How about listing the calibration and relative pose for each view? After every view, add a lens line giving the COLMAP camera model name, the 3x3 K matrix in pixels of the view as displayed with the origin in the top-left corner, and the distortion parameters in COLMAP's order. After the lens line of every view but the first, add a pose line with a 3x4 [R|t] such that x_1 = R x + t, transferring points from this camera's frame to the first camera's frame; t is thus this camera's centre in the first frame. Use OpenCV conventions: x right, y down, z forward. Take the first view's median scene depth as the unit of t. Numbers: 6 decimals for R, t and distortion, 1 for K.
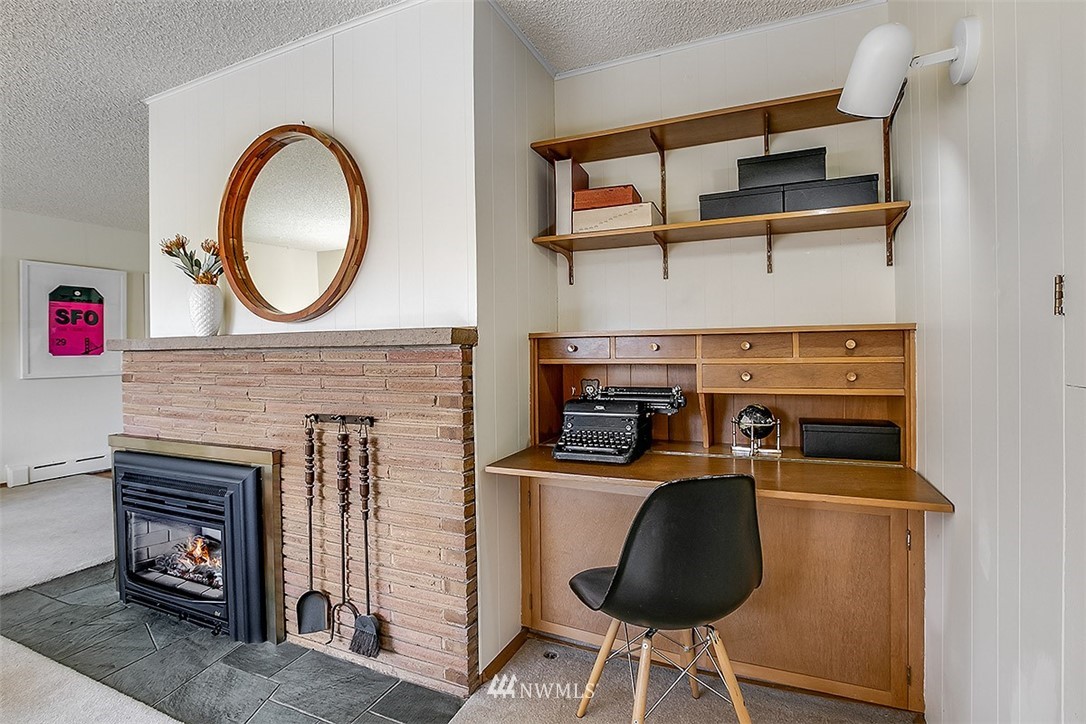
lens RADIAL K [[503.0, 0, 553.7], [0, 503.0, 361.0], [0, 0, 1]] dist [-0.023357, 0.002879]
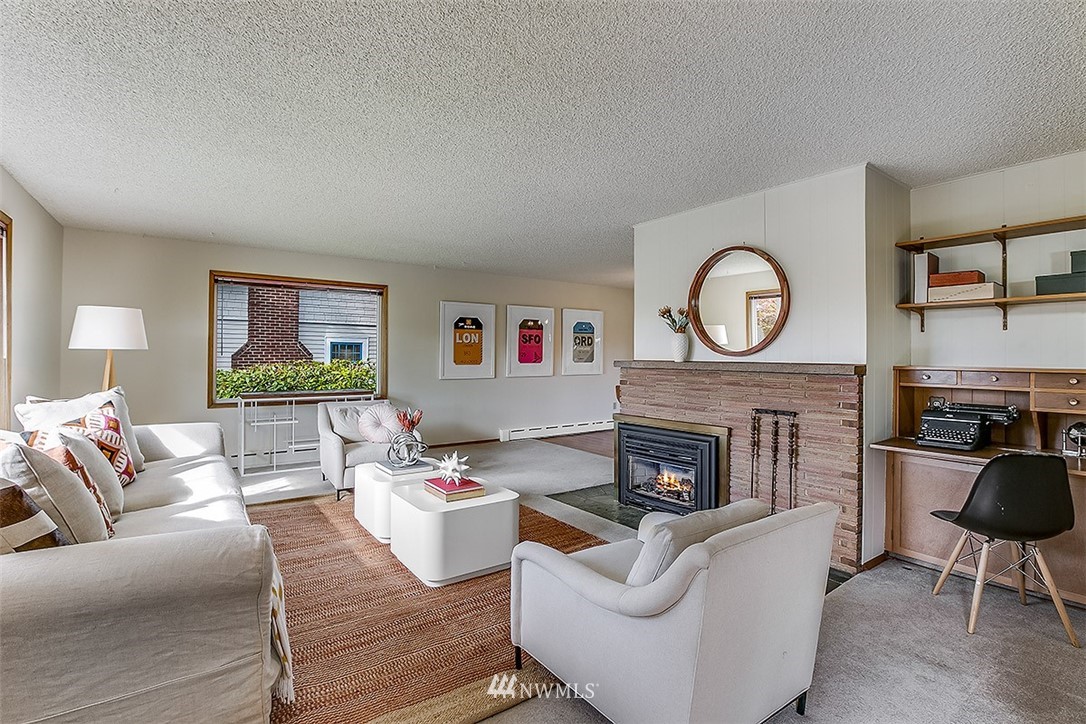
lens RADIAL K [[510.5, 0, 568.2], [0, 510.5, 360.2], [0, 0, 1]] dist [-0.015194, 0.007309]
pose [[0.880452, 0.021100, -0.473665, -0.199833], [-0.025612, 0.999667, -0.003076, -0.044192], [0.473443, 0.014839, 0.880700, -0.921518]]
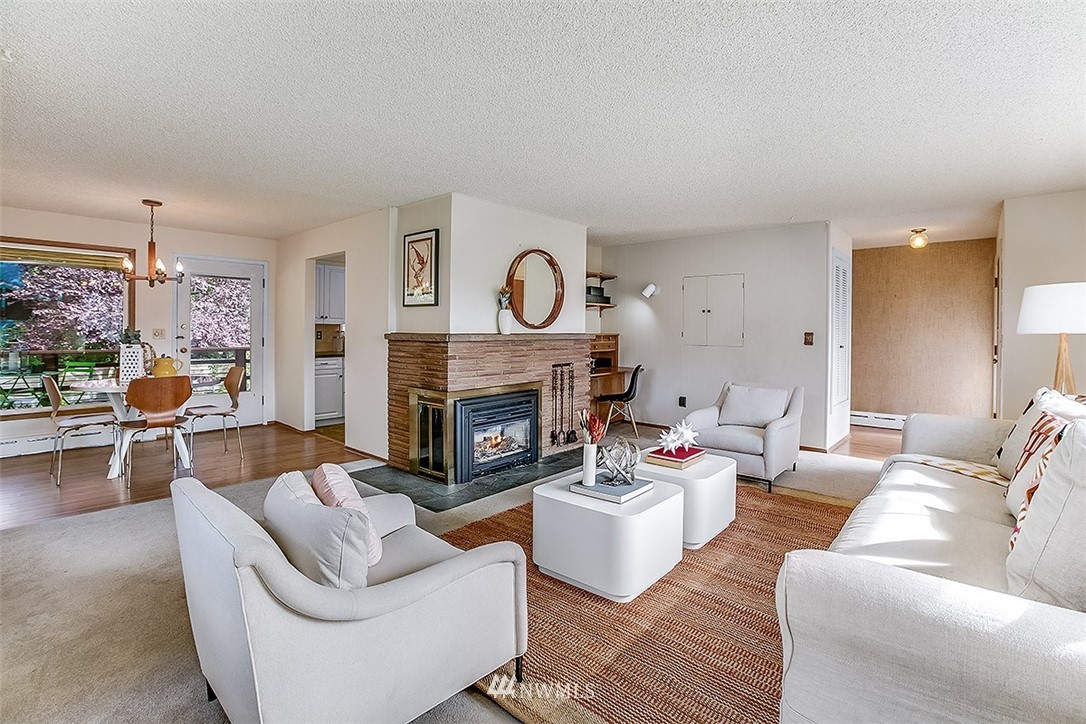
lens RADIAL K [[510.5, 0, 538.6], [0, 510.5, 333.8], [0, 0, 1]] dist [-0.015194, 0.007309]
pose [[0.289193, 0.002374, 0.957268, -3.036253], [0.002551, 0.999991, -0.003250, -0.048932], [-0.957267, 0.003382, 0.289185, 0.274638]]
